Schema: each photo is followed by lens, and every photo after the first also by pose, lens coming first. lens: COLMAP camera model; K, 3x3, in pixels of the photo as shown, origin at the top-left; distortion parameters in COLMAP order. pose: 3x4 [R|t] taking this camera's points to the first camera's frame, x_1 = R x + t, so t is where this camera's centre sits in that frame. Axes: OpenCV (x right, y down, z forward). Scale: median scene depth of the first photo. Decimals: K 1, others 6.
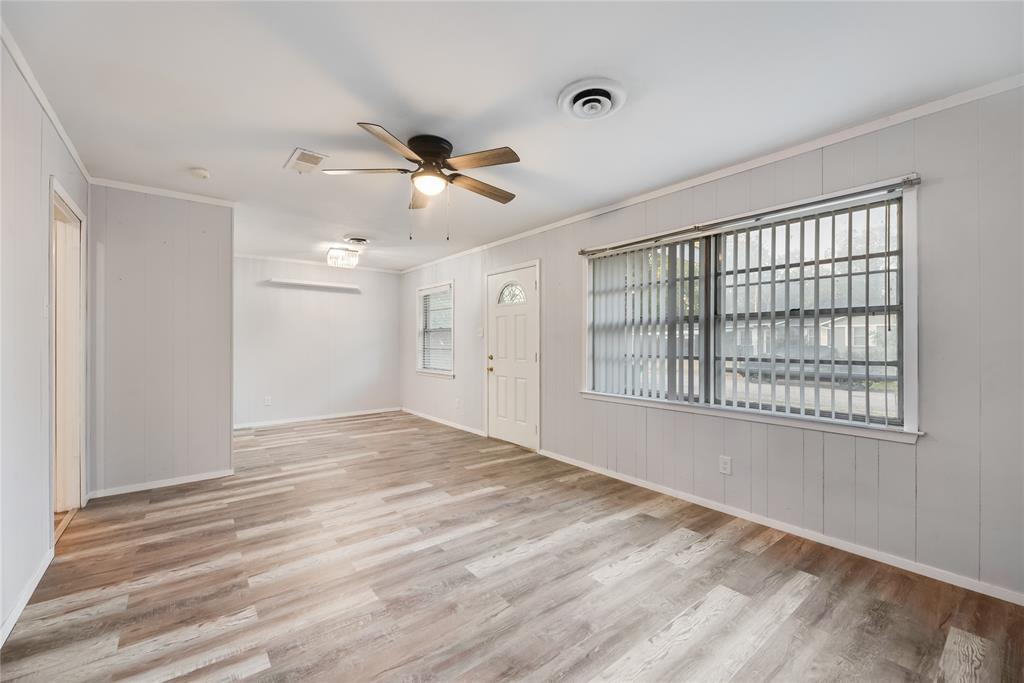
lens RADIAL K [[416.2, 0, 513.1], [0, 416.2, 341.0], [0, 0, 1]] dist [-0.001593, -0.001218]
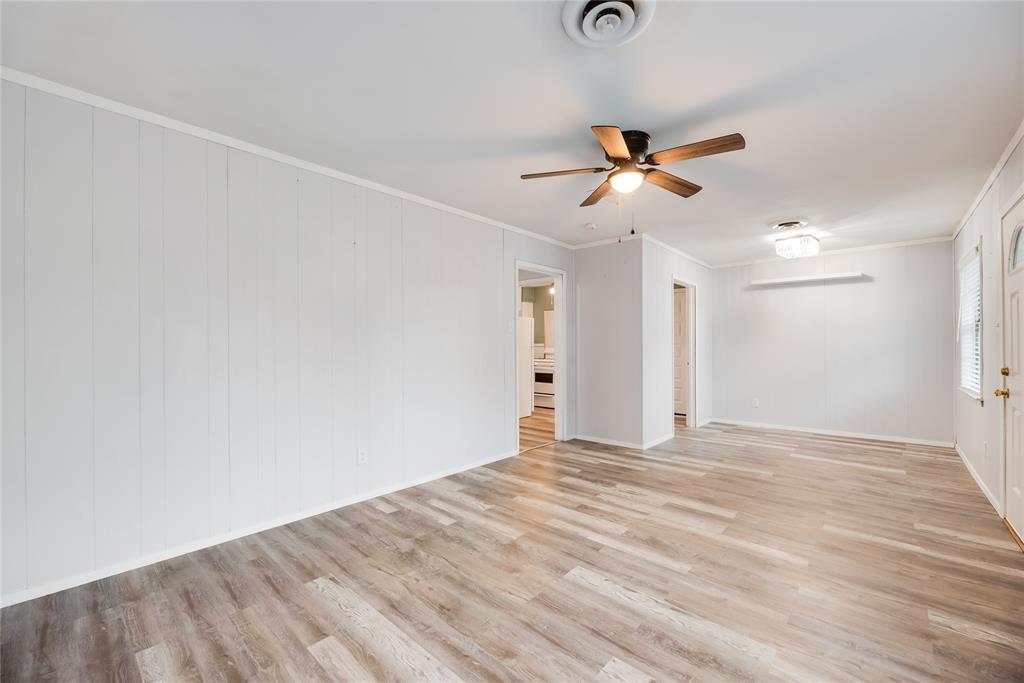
lens RADIAL K [[416.2, 0, 512.8], [0, 416.2, 344.9], [0, 0, 1]] dist [-0.001593, -0.001218]
pose [[0.167592, -0.003011, -0.985852, 0.679852], [0.005152, 0.999984, -0.002178, 0.006477], [0.985843, -0.004714, 0.167604, 0.541932]]
